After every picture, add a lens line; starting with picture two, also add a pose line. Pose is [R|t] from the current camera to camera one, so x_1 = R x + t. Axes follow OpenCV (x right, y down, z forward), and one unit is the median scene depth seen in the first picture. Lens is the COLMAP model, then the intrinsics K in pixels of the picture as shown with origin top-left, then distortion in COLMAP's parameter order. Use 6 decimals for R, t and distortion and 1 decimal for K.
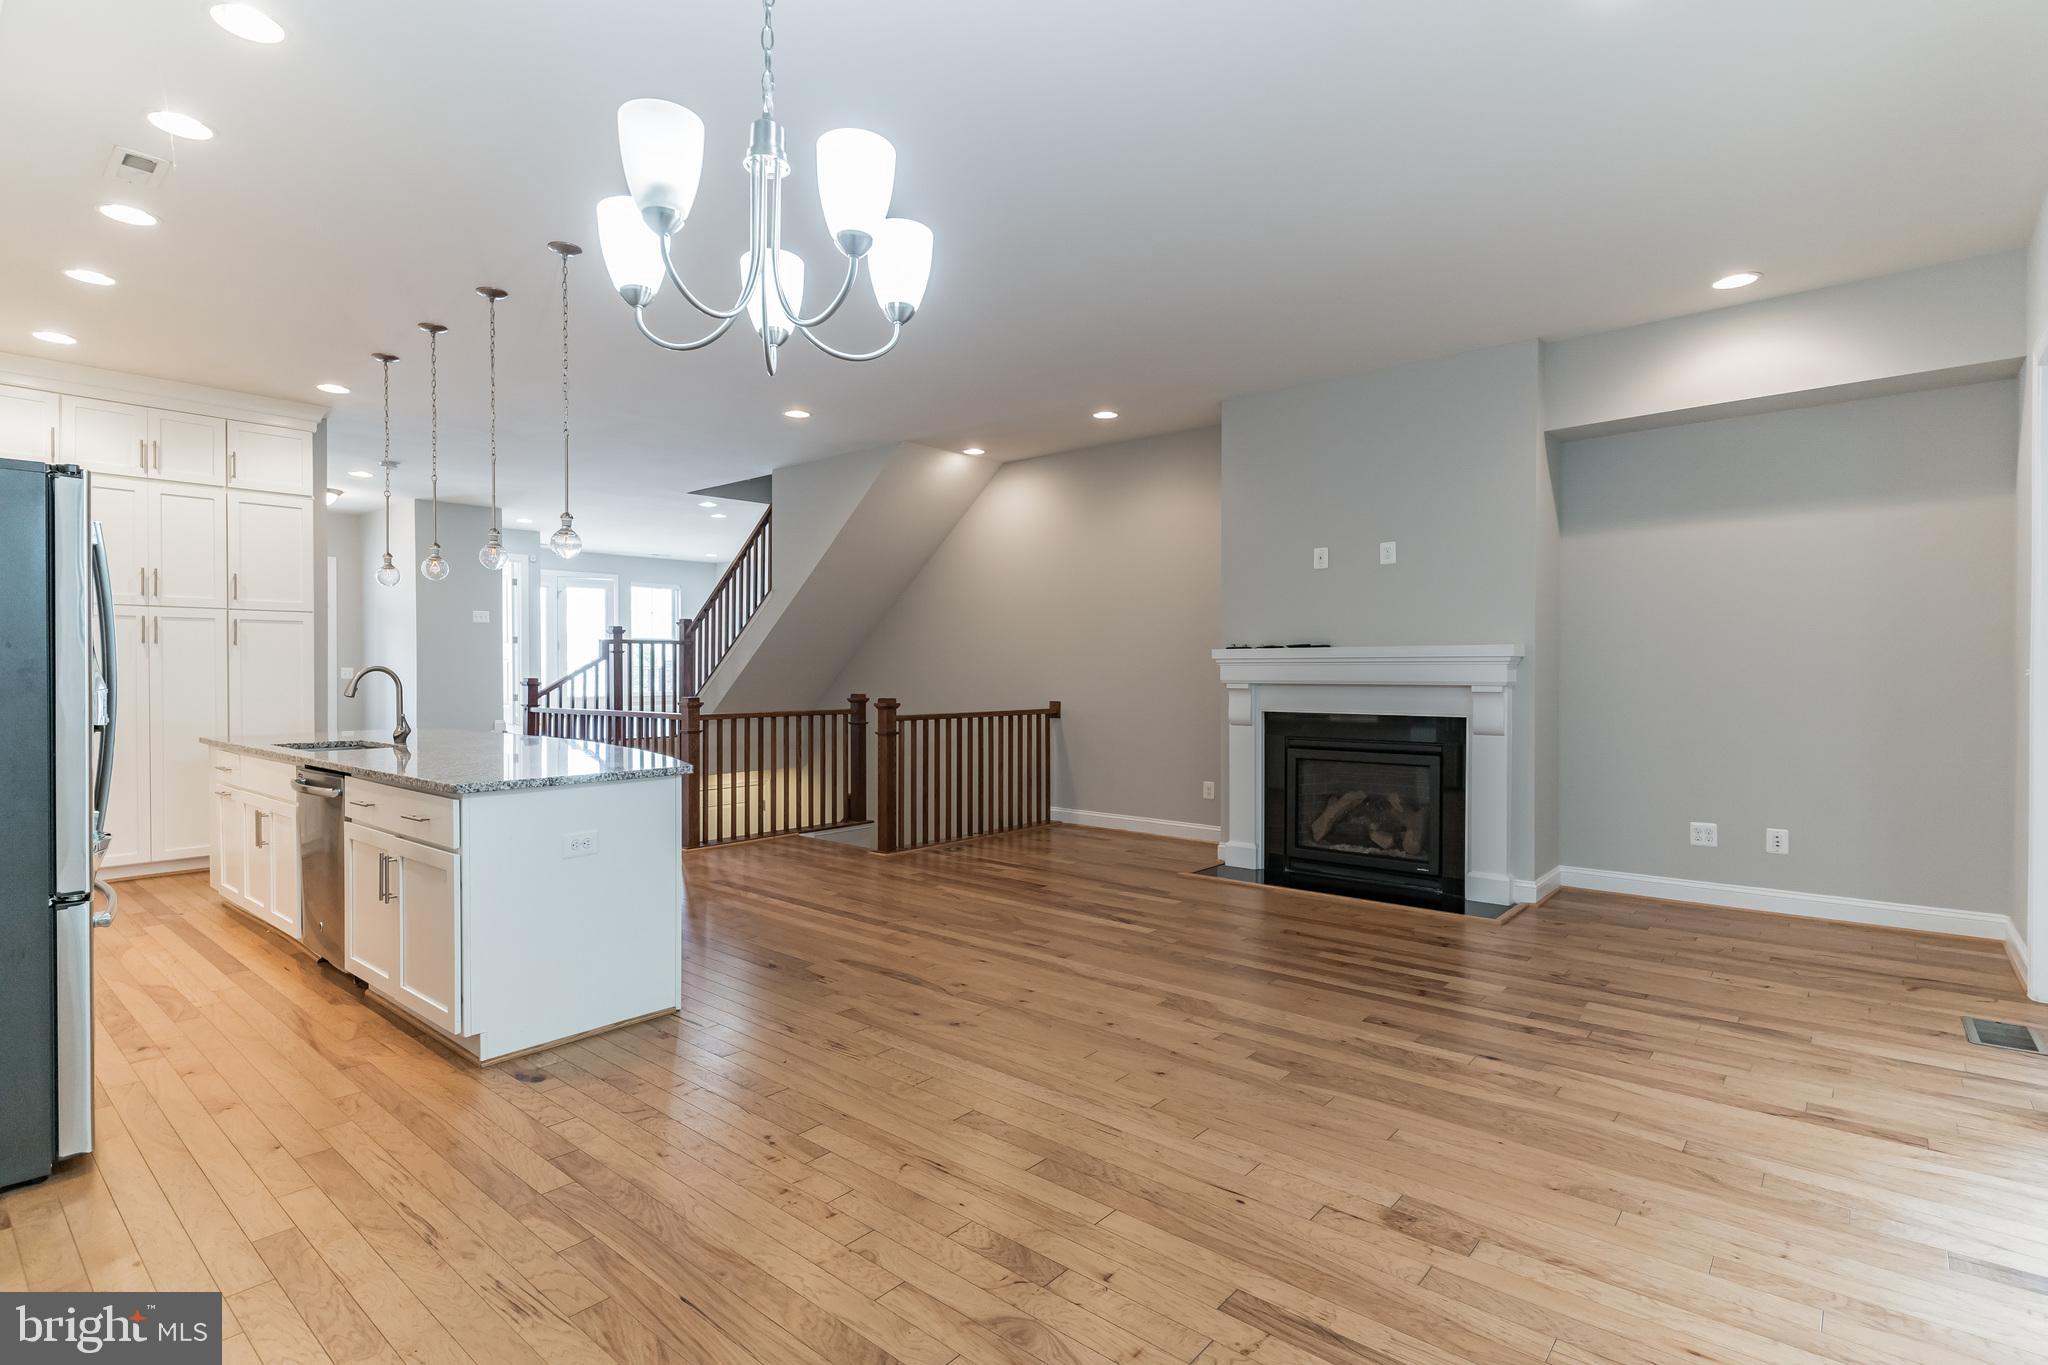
lens RADIAL K [[982.2, 0, 1006.8], [0, 982.2, 682.5], [0, 0, 1]] dist [-0.000092, -0.000091]
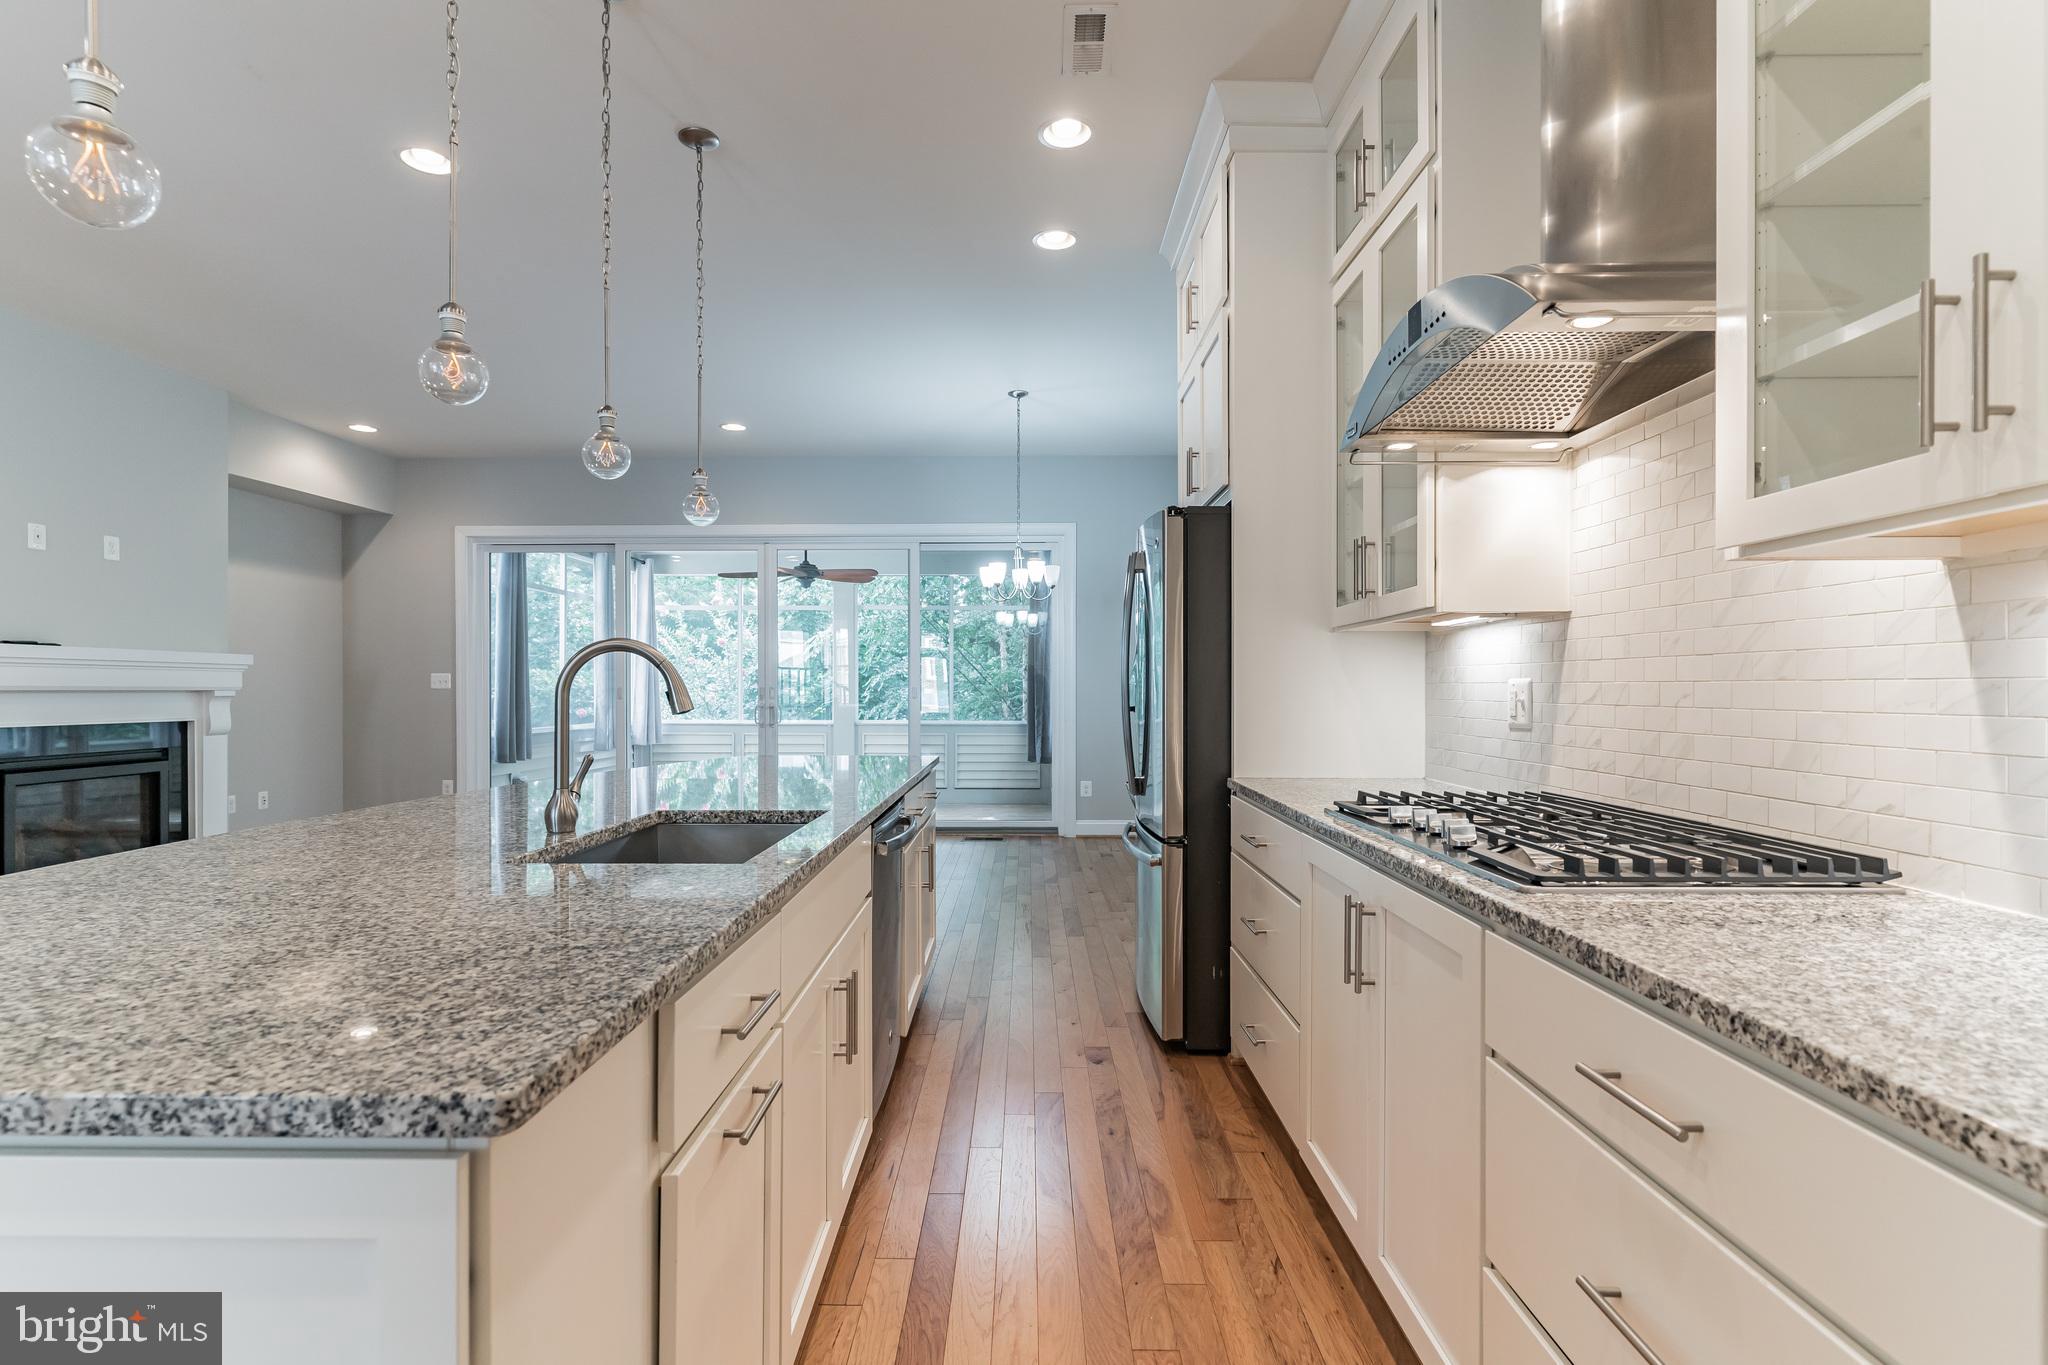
lens RADIAL K [[982.2, 0, 1006.8], [0, 982.2, 682.5], [0, 0, 1]] dist [-0.000092, -0.000091]
pose [[-0.638355, 0.005769, 0.769721, -0.865012], [0.008299, 0.999965, -0.000612, 0.001998], [-0.769698, 0.005997, -0.638380, 0.948181]]
